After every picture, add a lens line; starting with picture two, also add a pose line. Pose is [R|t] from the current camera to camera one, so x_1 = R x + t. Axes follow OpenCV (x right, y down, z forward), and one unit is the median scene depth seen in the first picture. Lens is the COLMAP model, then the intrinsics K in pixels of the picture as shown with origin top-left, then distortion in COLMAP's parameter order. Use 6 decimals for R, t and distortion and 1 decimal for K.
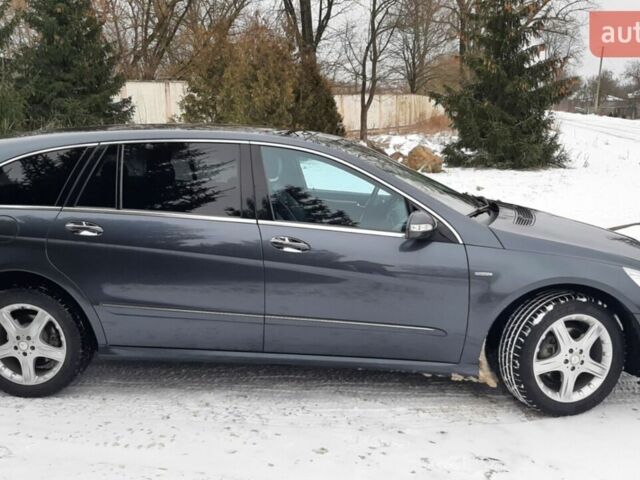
lens RADIAL K [[717.5, 0, 320.0], [0, 717.5, 240.0], [0, 0, 1]] dist [0.189557, -0.559347]
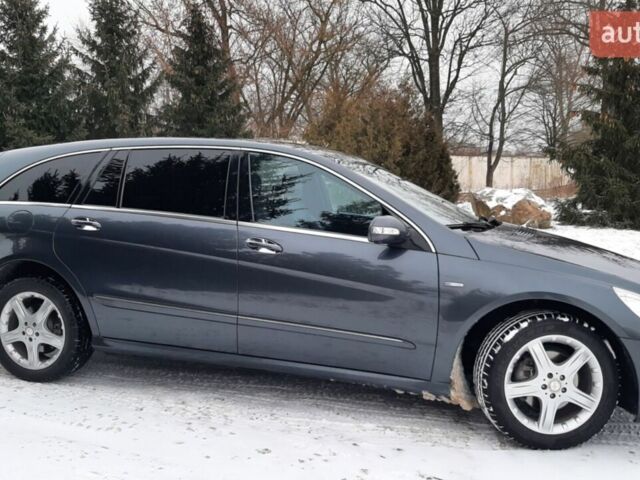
lens RADIAL K [[717.5, 0, 320.0], [0, 717.5, 240.0], [0, 0, 1]] dist [0.189557, -0.559347]
pose [[0.972643, 0.042560, -0.228372, 0.251594], [-0.065913, 0.993233, -0.095624, 0.085309], [0.222757, 0.108061, 0.968866, 0.035025]]
